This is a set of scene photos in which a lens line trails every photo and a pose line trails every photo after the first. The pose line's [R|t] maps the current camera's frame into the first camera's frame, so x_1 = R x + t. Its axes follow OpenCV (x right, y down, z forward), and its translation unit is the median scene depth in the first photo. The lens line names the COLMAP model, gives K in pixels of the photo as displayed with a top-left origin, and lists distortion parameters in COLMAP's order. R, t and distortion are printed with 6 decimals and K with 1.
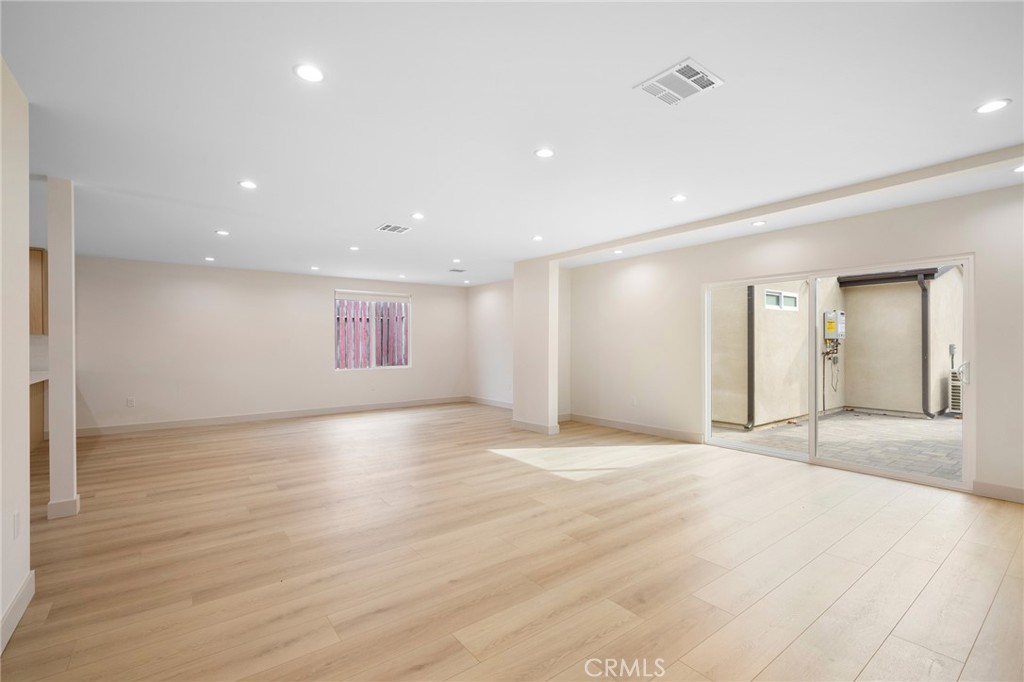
lens RADIAL K [[459.2, 0, 515.1], [0, 459.2, 344.7], [0, 0, 1]] dist [-0.002869, -0.000061]
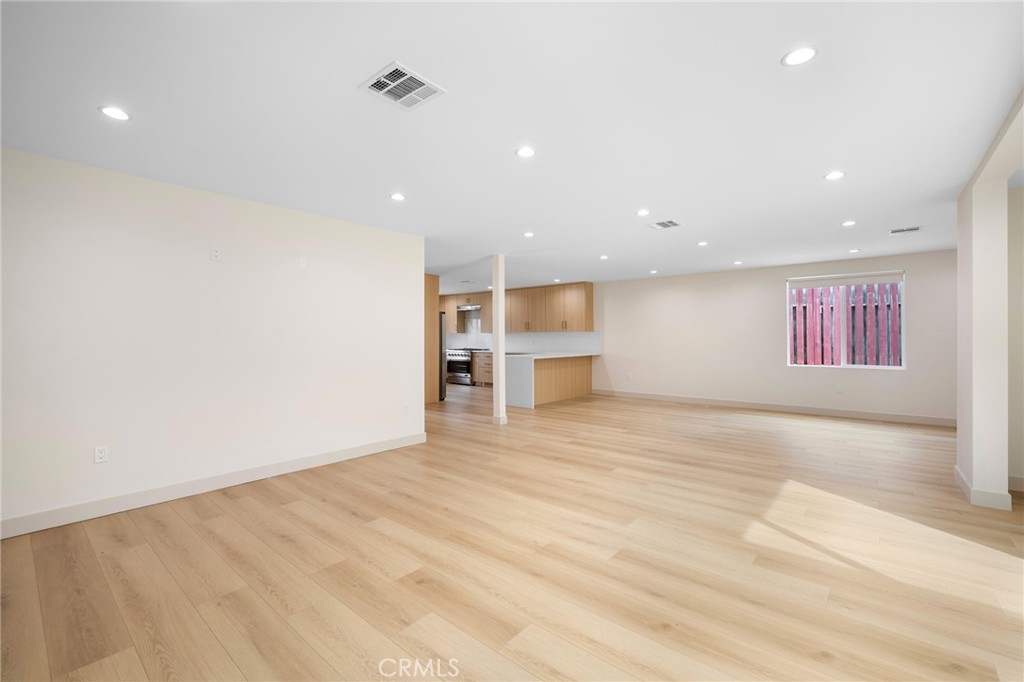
lens RADIAL K [[430.8, 0, 510.0], [0, 430.8, 336.8], [0, 0, 1]] dist [-0.001204, -0.000644]
pose [[0.210080, 0.000788, -0.977684, 0.880002], [-0.000229, 1.000000, 0.000757, -0.007979], [0.977684, 0.000065, 0.210080, 0.675174]]
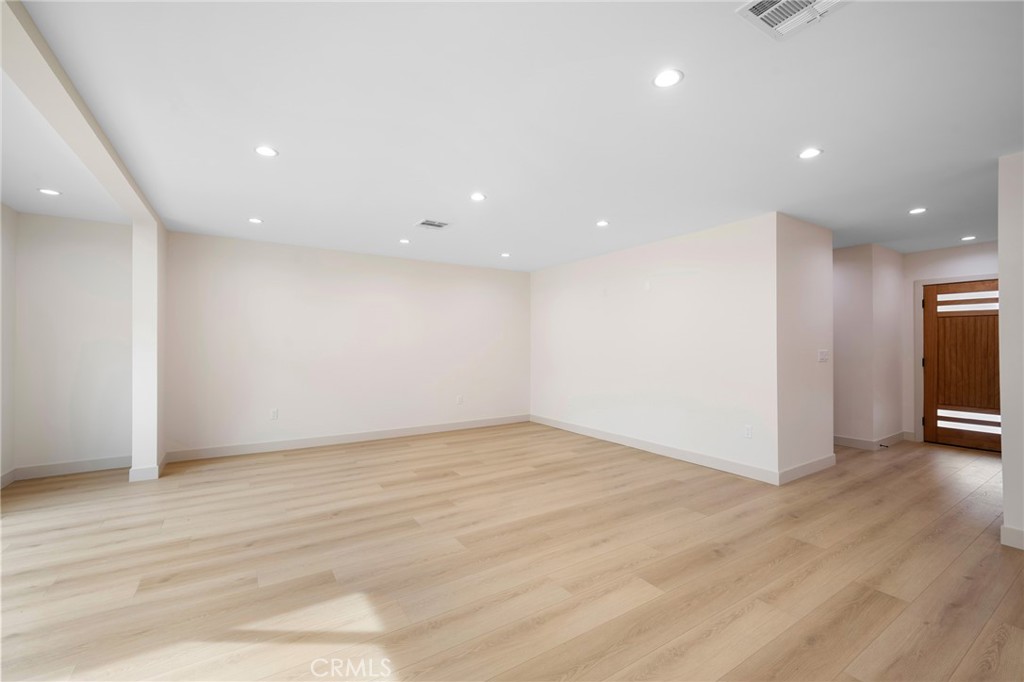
lens RADIAL K [[430.8, 0, 514.0], [0, 430.8, 339.1], [0, 0, 1]] dist [-0.001204, -0.000644]
pose [[-0.997049, 0.004045, 0.076666, -0.114276], [0.002896, 0.999882, -0.015099, -0.002225], [-0.076718, -0.014833, -0.996942, 1.941412]]
